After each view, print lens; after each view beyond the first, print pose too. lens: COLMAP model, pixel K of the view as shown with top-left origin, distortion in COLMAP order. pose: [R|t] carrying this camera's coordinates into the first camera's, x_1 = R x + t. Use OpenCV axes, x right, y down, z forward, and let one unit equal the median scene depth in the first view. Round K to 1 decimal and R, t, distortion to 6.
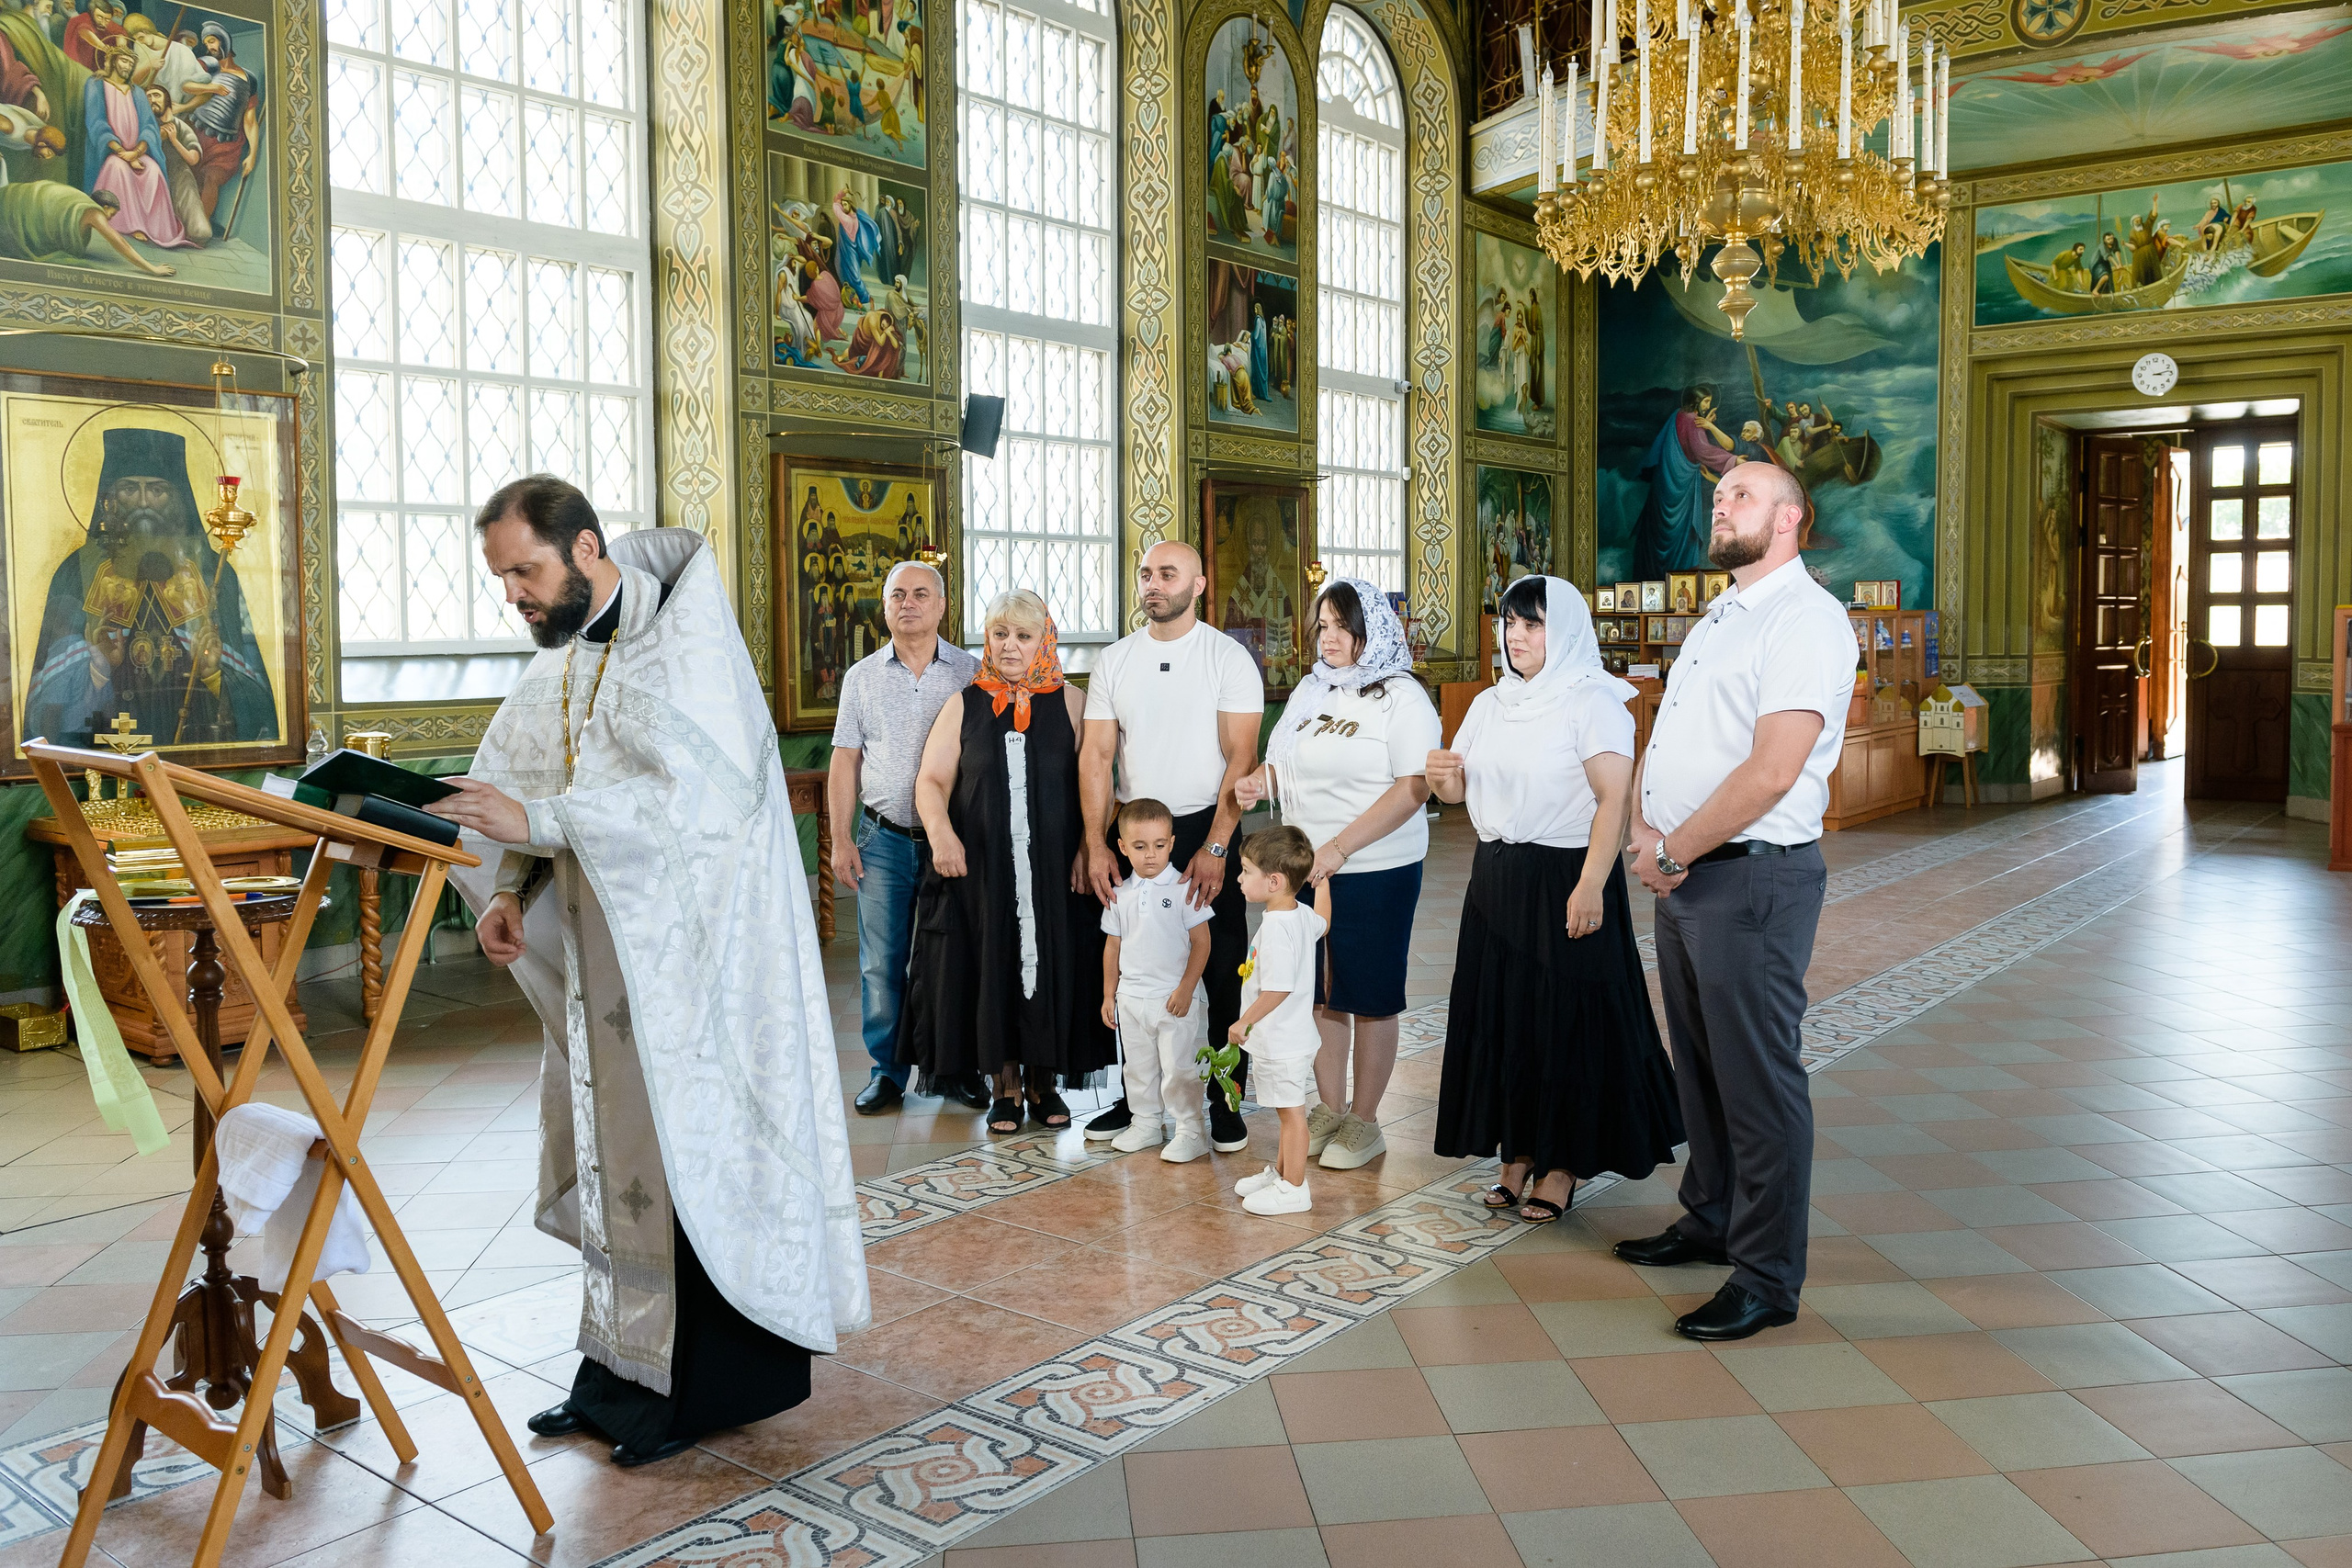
lens RADIAL K [[1805.9, 0, 1176.0], [0, 1805.9, 784.0], [0, 0, 1]] dist [-0.047234, 0.004017]
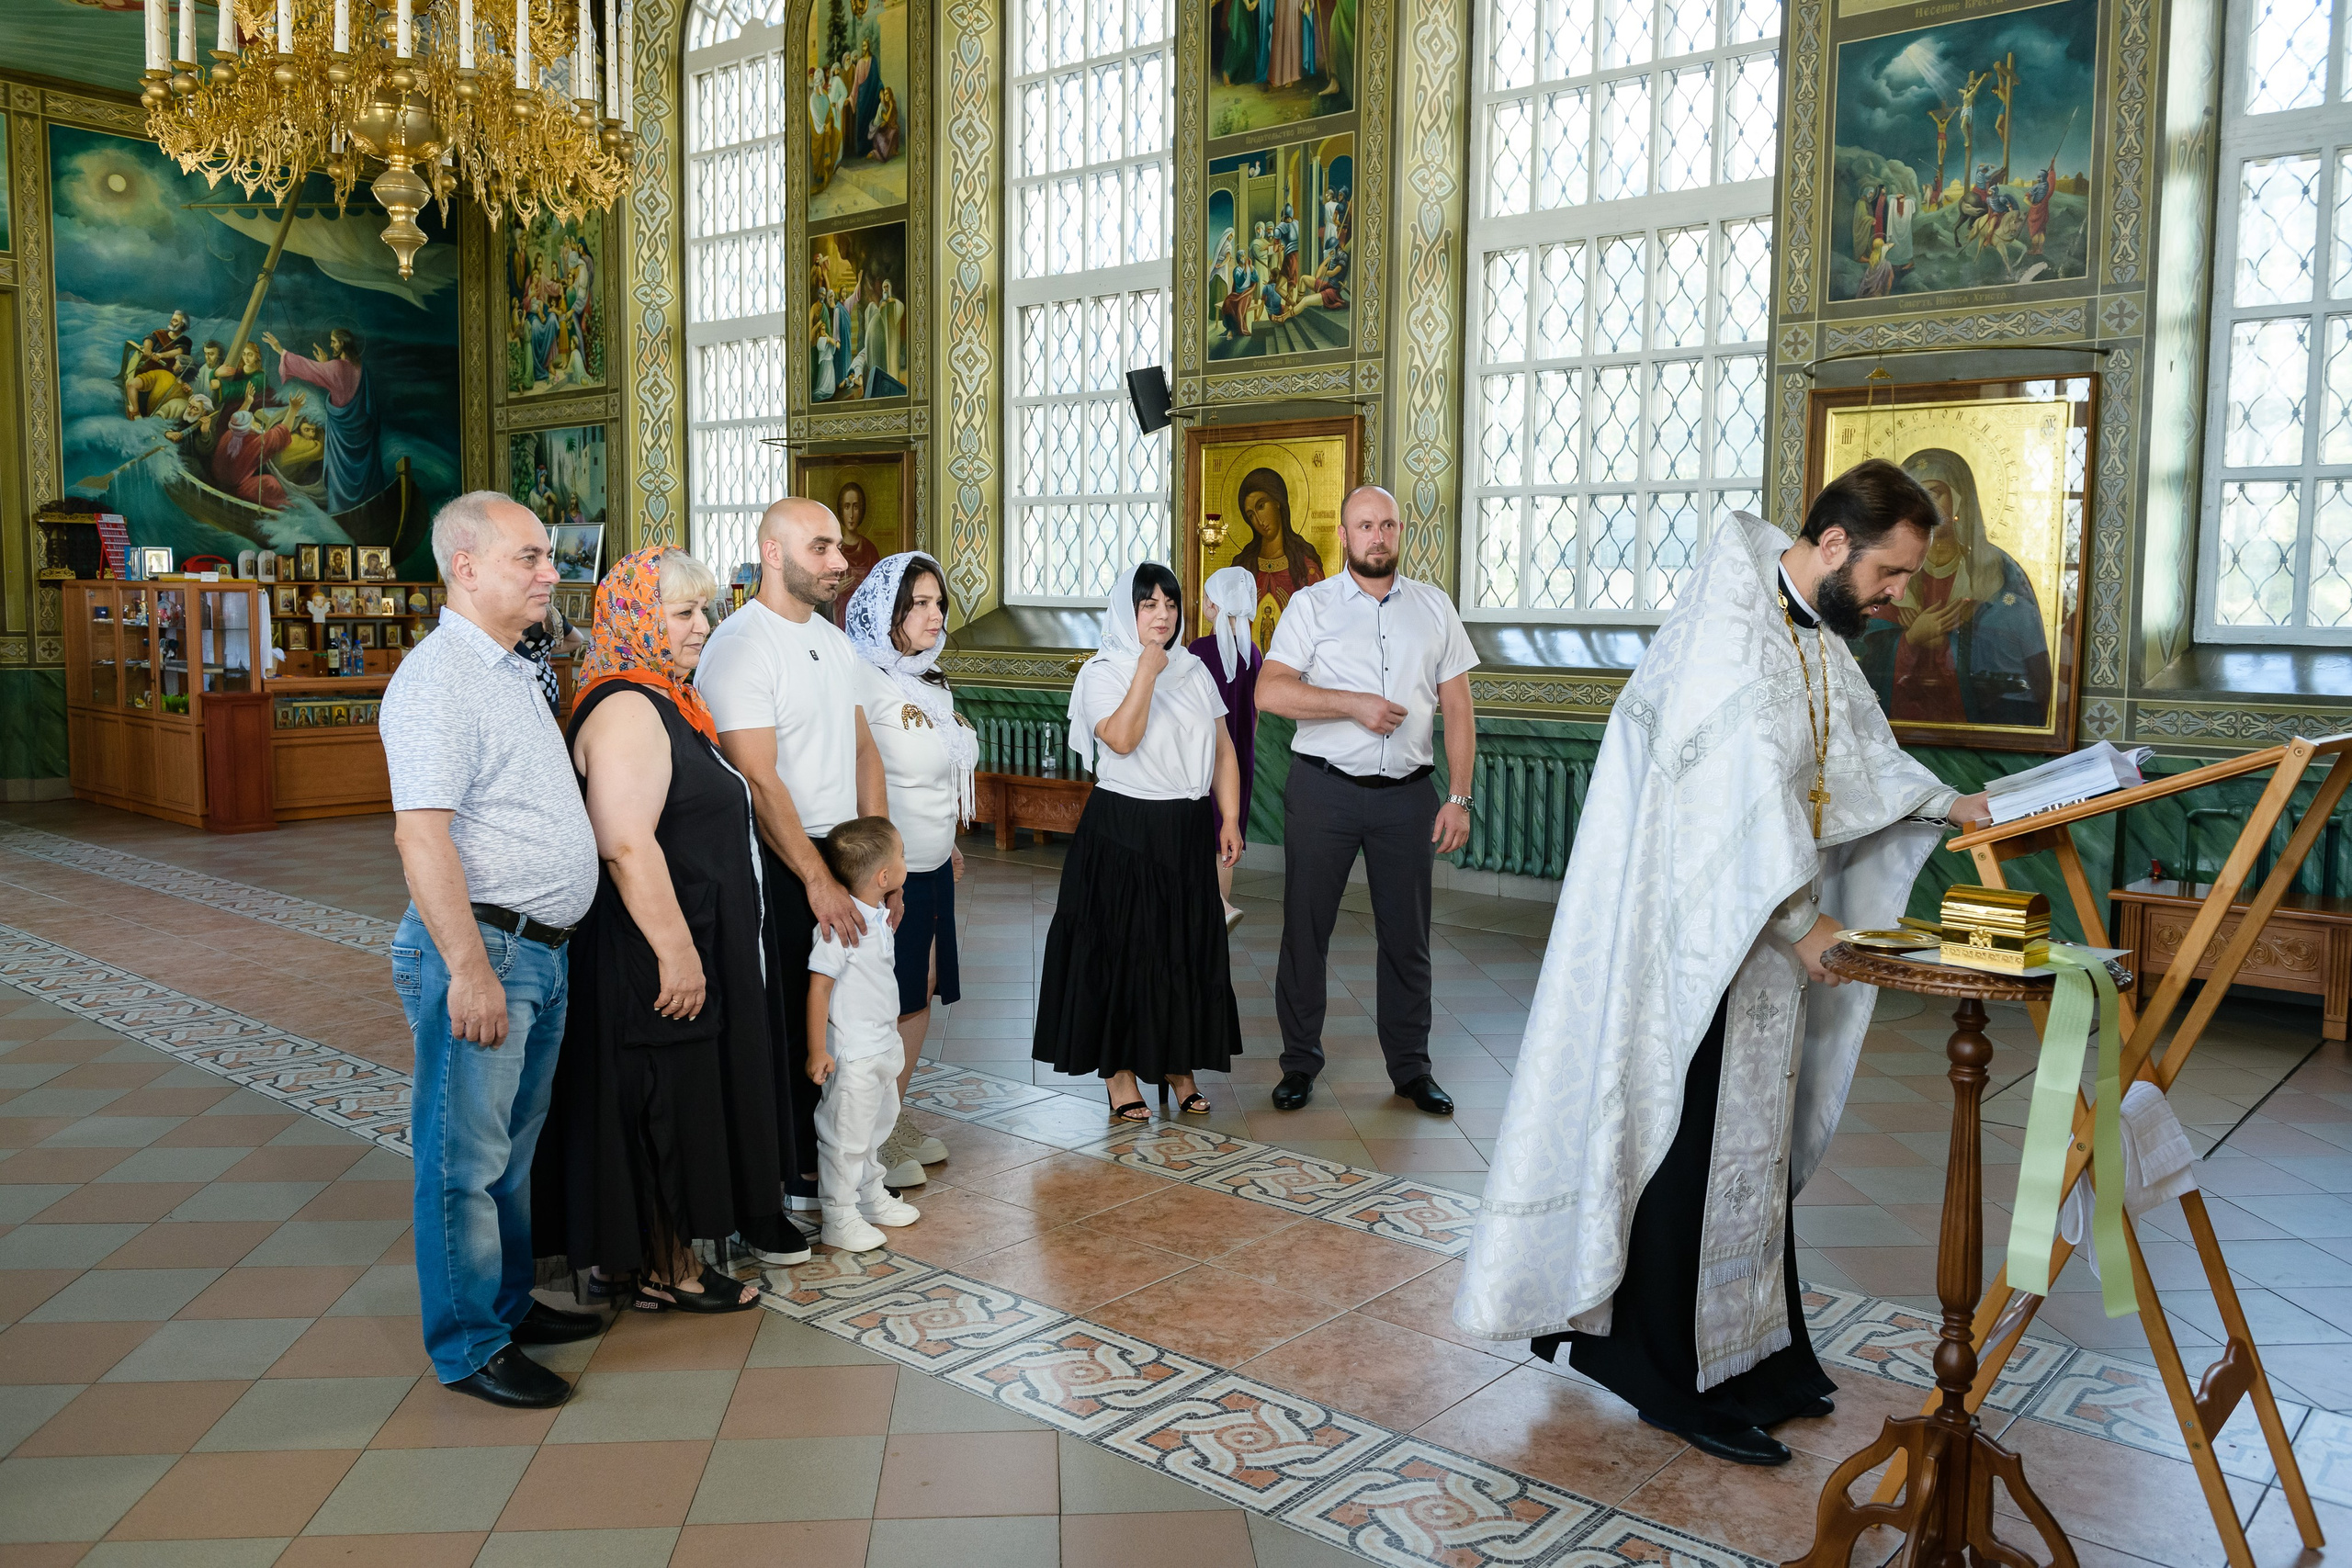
lens RADIAL K [[1871.2, 0, 1176.0], [0, 1871.2, 784.0], [0, 0, 1]] dist [0.002959, -0.009773]
pose [[0.029781, -0.091507, 0.995359, -0.332239], [0.076493, 0.993089, 0.089009, -0.028201], [-0.996625, 0.073487, 0.036574, 0.313854]]
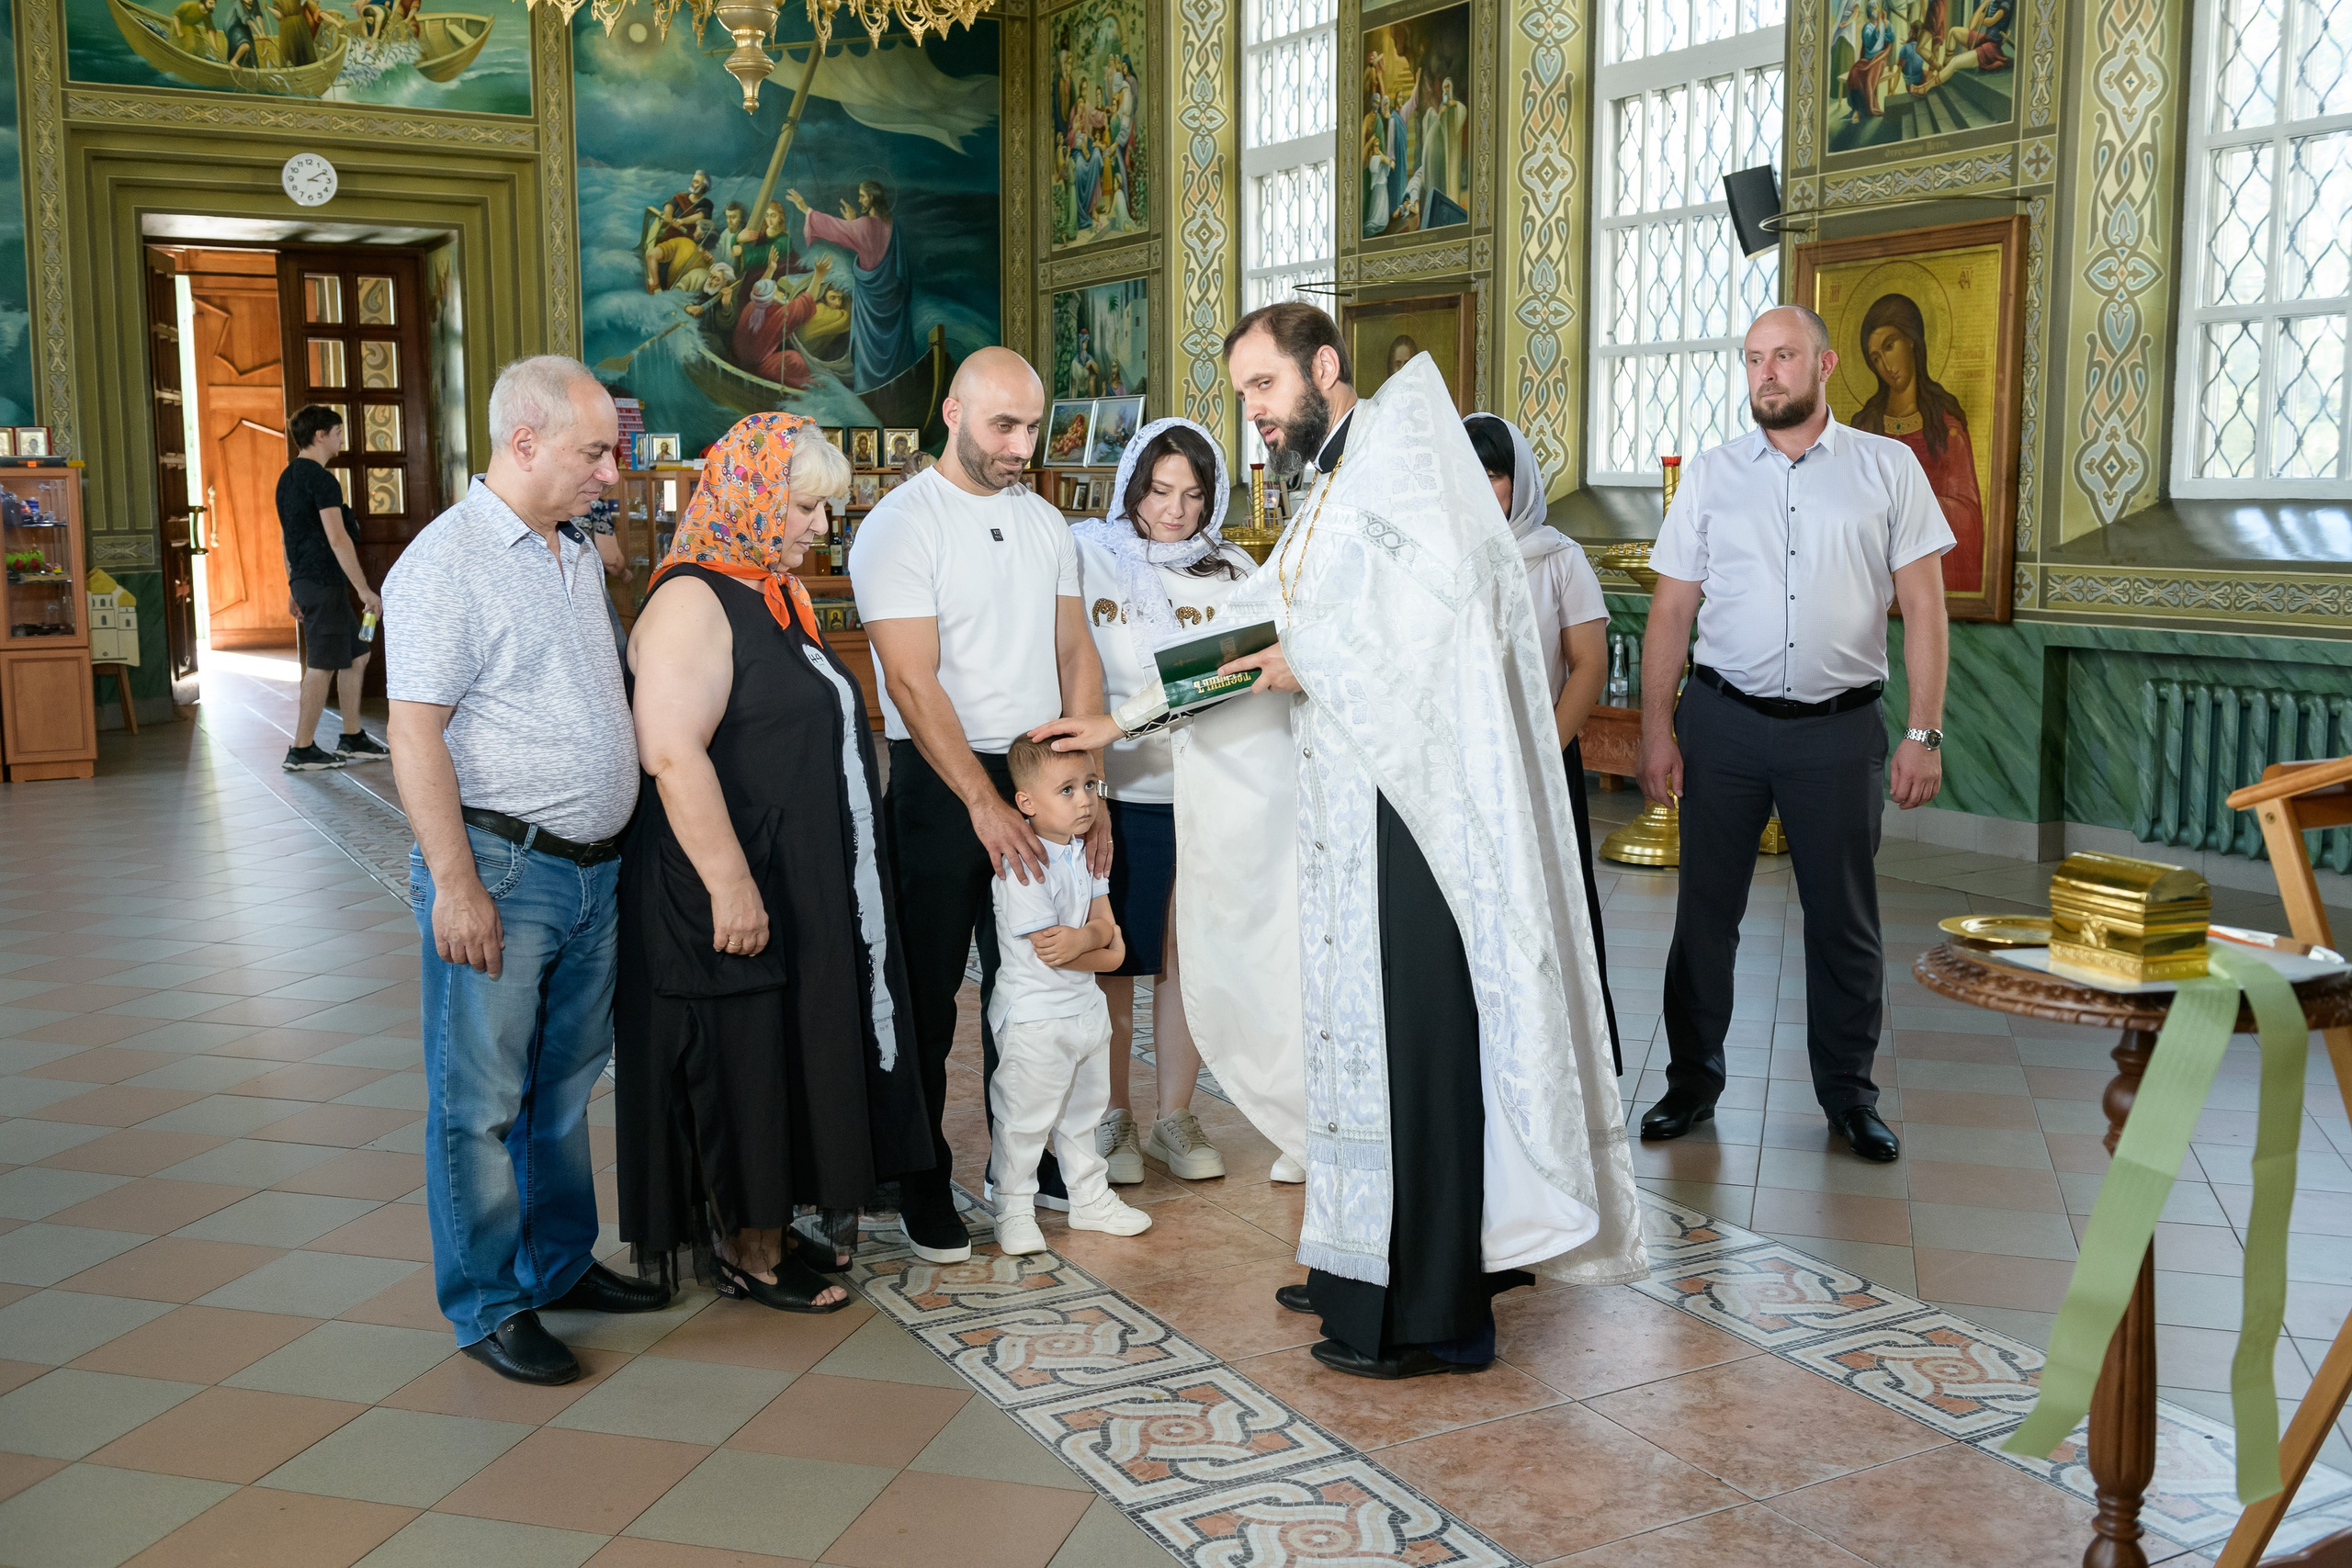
lens RADIAL K [[2319.1, 0, 1176.0], [0, 2319.1, 784.0], [0, 0, 1]] dist [0.014854, -0.008871]
pose [[0.383616, -0.111493, 0.916738, -0.307394], [0.079462, 0.992989, 0.087515, -0.017681], [-0.920068, 0.039273, 0.389786, 0.233591]]
